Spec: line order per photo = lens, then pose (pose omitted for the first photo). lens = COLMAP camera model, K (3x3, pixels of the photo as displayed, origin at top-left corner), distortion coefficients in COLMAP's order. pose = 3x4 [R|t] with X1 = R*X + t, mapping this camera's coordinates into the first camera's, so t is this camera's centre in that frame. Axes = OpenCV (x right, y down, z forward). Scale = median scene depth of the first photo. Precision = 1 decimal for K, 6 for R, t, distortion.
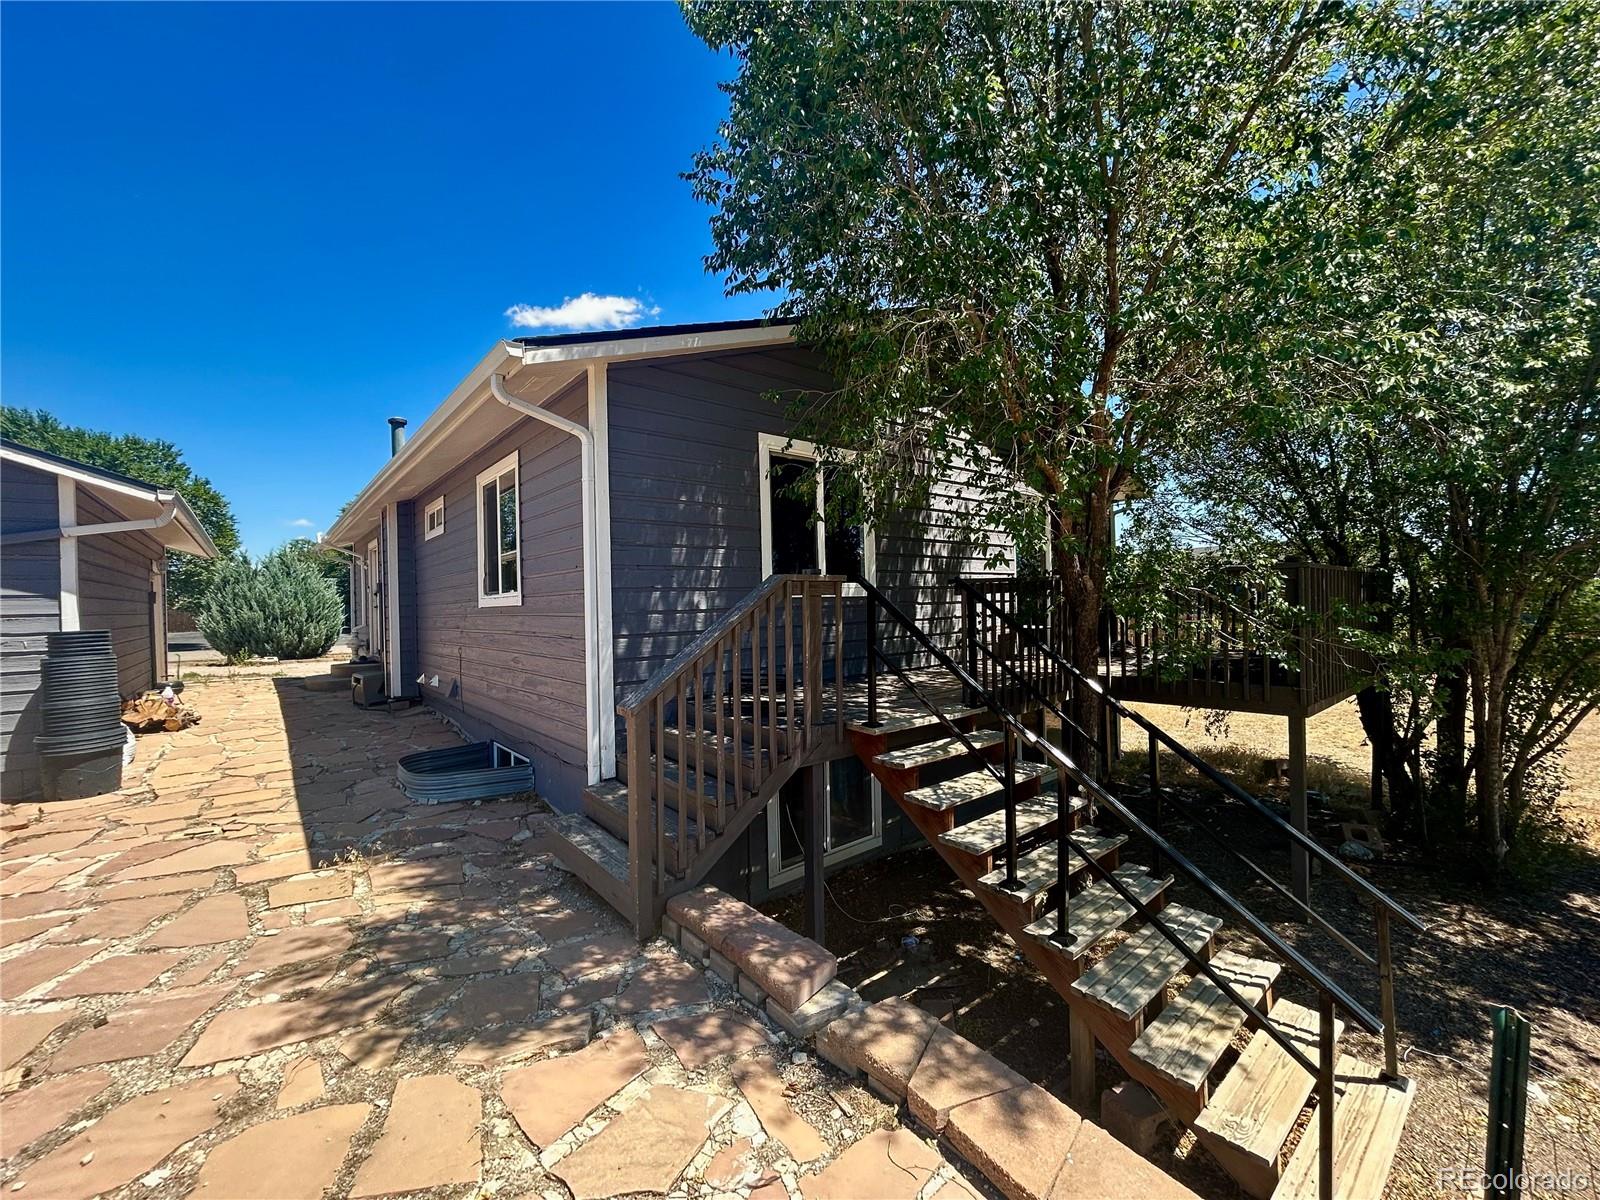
lens RADIAL K [[645.1, 0, 800.0], [0, 645.1, 600.0], [0, 0, 1]] dist [0.000384, 0.000061]
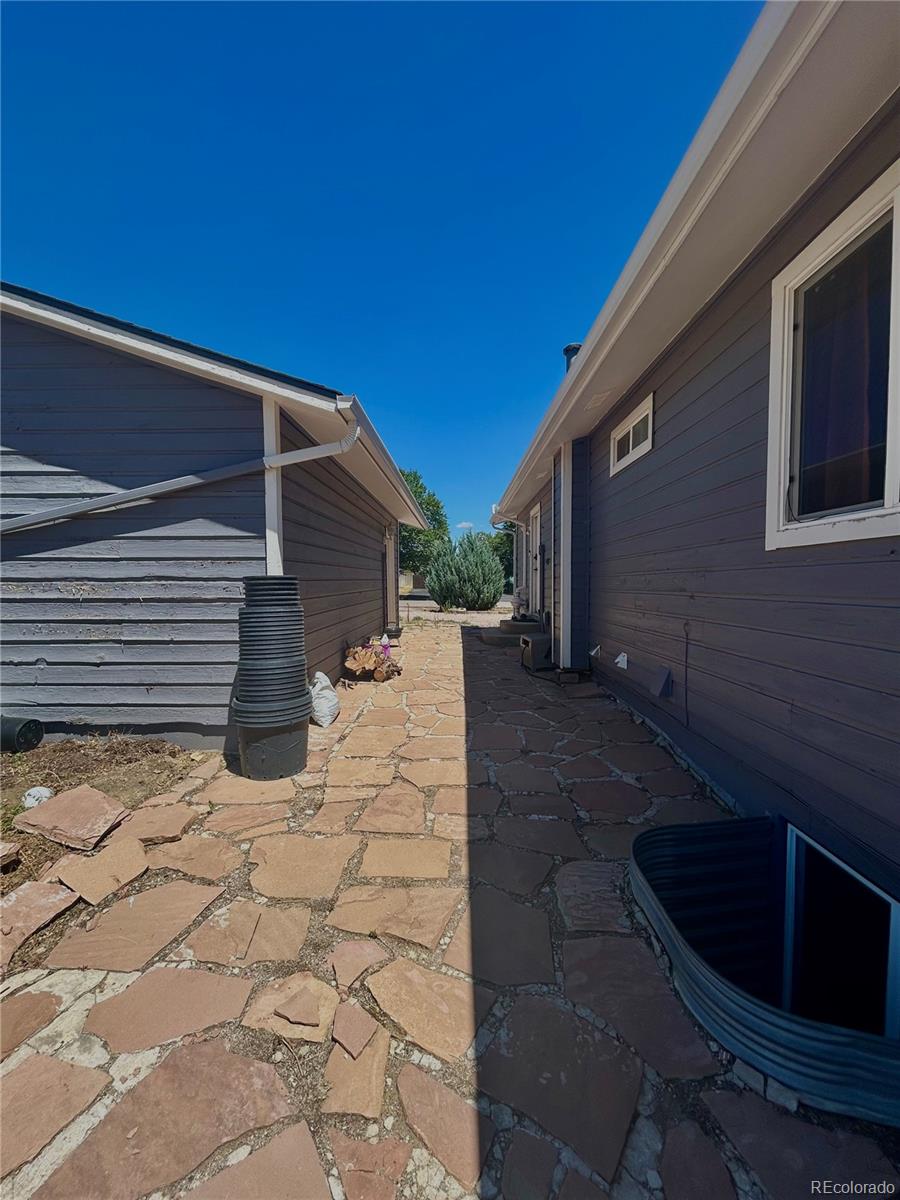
lens RADIAL K [[483.9, 0, 450.0], [0, 483.9, 600.0], [0, 0, 1]] dist [0.000384, 0.000061]
pose [[0.752540, 0.047634, -0.656821, -0.307984], [-0.013543, 0.998289, 0.056881, 0.023132], [0.658407, -0.033910, 0.751898, 0.396560]]
